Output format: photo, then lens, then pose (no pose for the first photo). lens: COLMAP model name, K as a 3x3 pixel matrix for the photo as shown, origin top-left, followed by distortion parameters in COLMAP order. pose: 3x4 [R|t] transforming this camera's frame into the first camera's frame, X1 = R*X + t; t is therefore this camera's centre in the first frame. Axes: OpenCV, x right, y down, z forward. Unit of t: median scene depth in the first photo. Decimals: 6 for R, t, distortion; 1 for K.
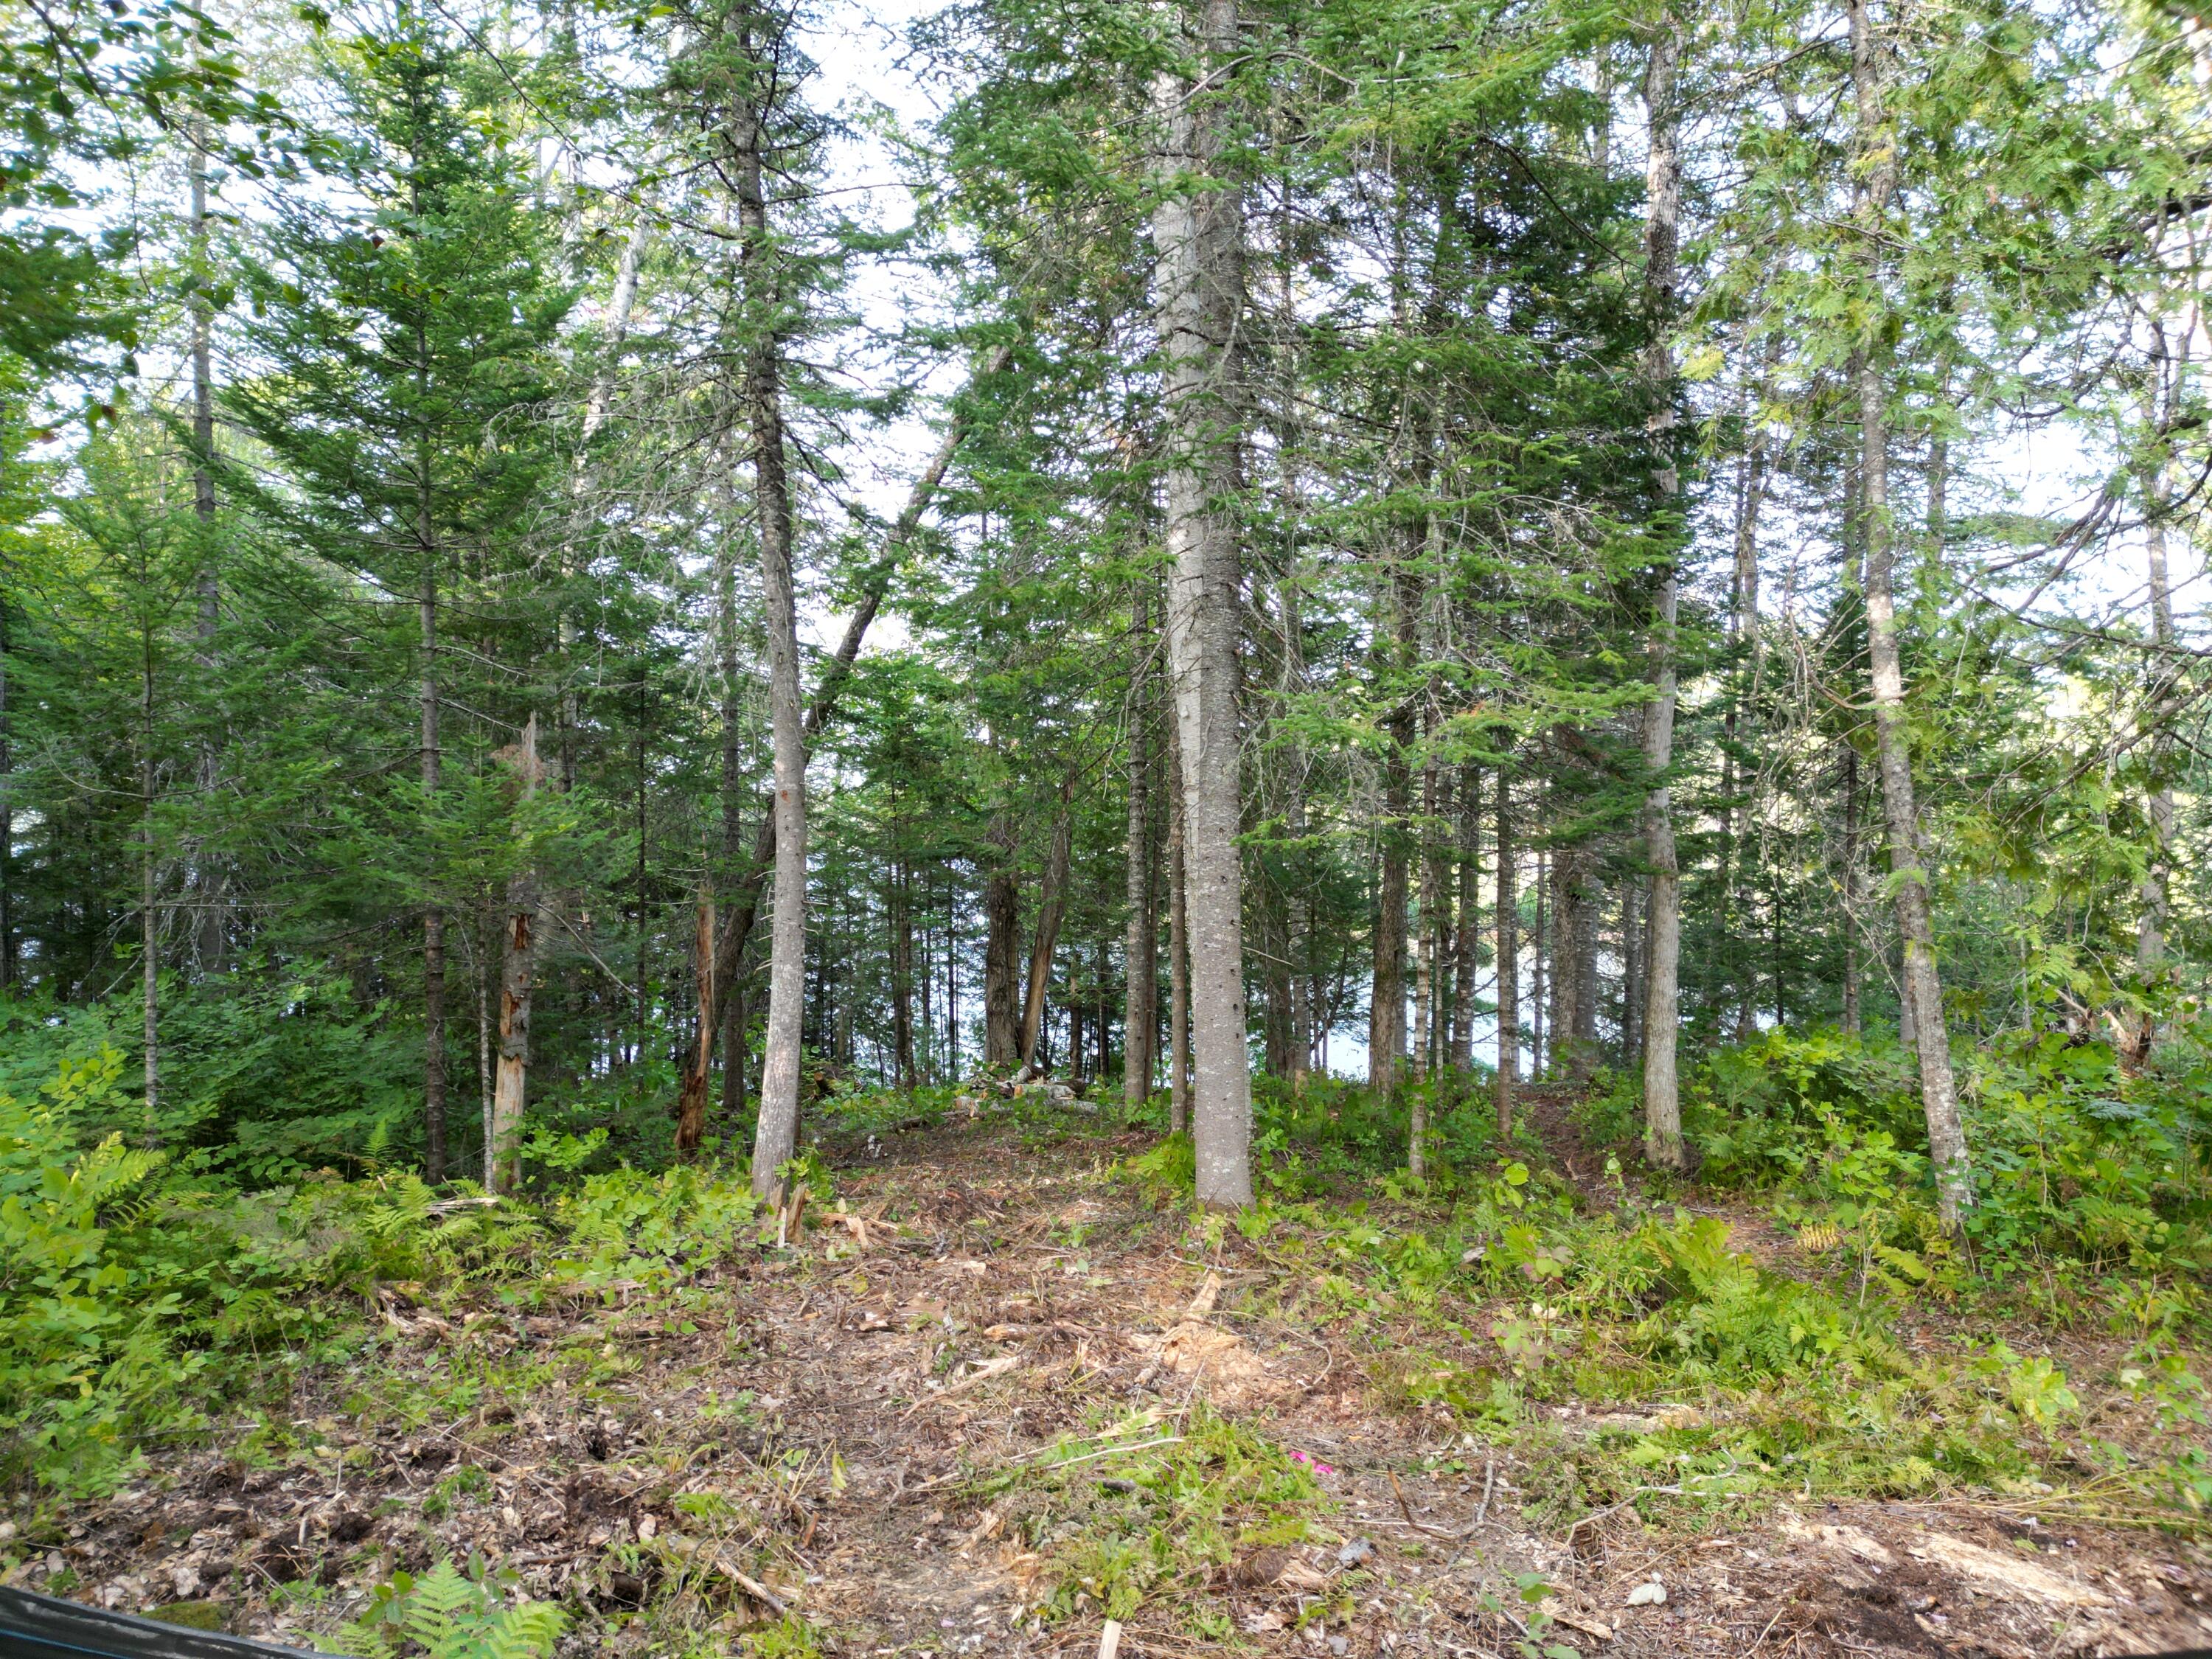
lens RADIAL K [[1553.6, 0, 1097.3], [0, 1553.6, 831.2], [0, 0, 1]] dist [0.069731, -0.068394]
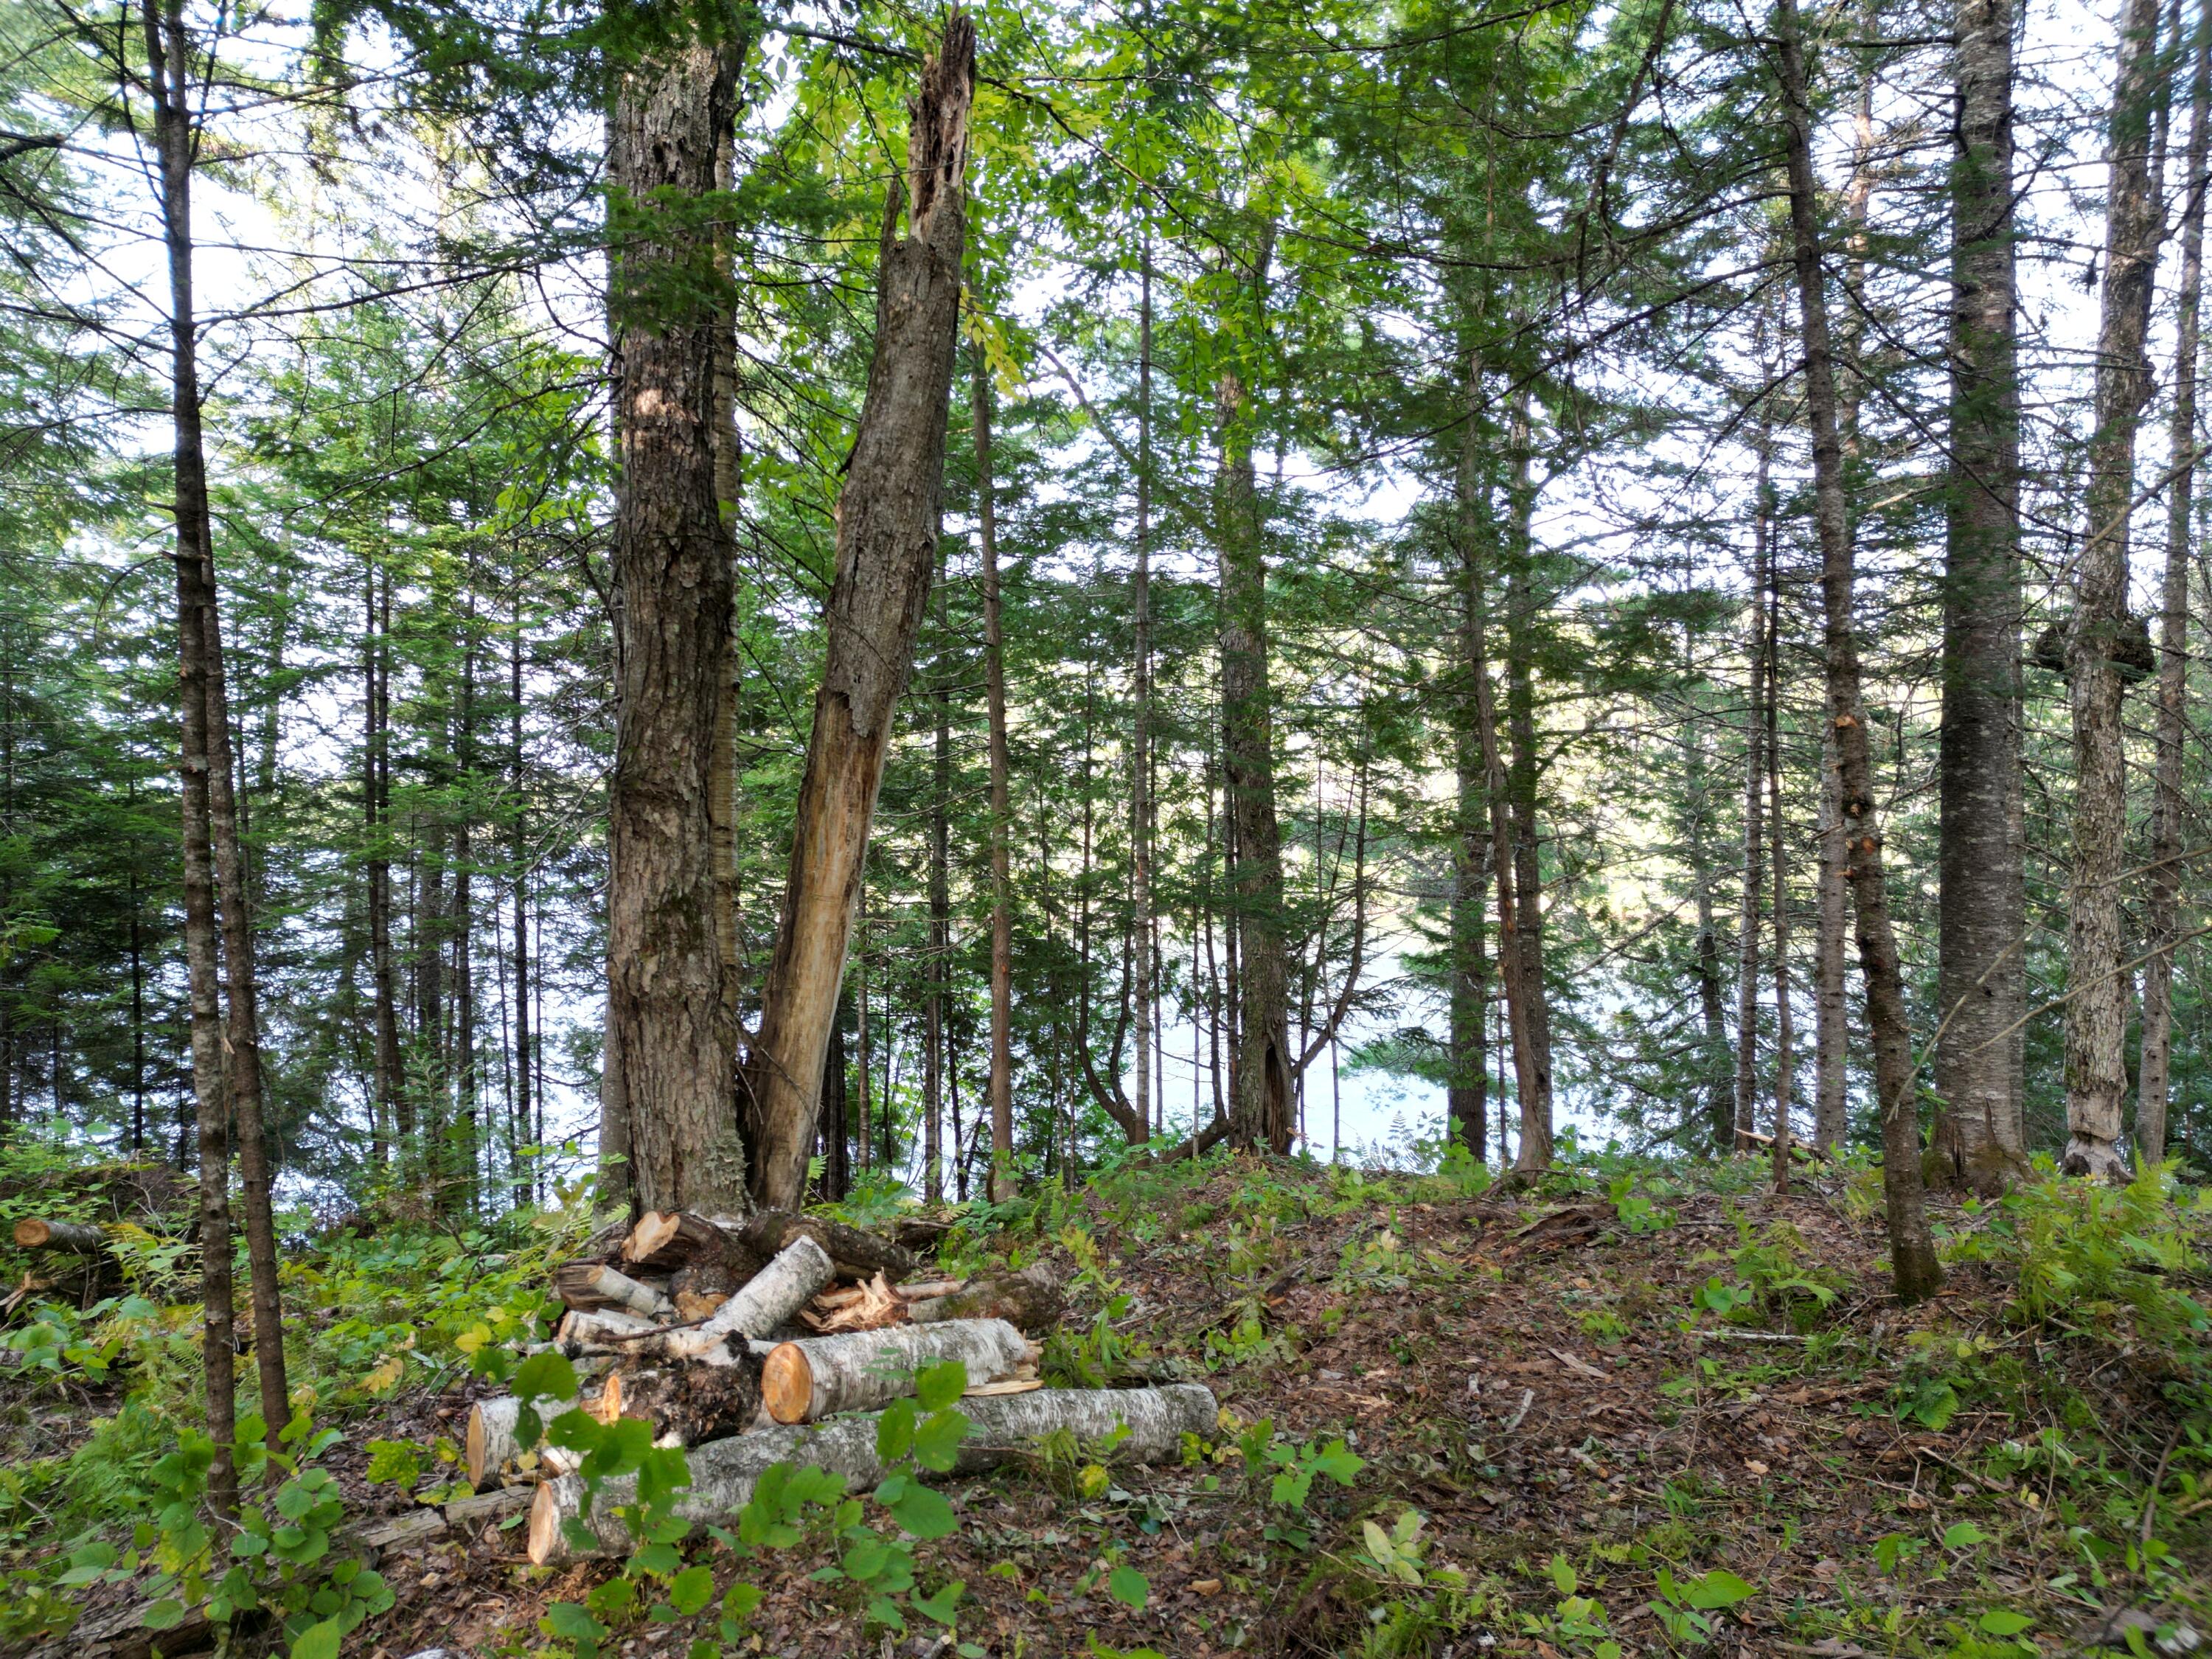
lens RADIAL K [[1553.6, 0, 1097.3], [0, 1553.6, 831.2], [0, 0, 1]] dist [0.069731, -0.068394]
pose [[0.971101, 0.011619, 0.238387, -0.035228], [-0.010666, 0.999929, -0.005289, 0.055850], [-0.238432, 0.002594, 0.971156, 0.459417]]
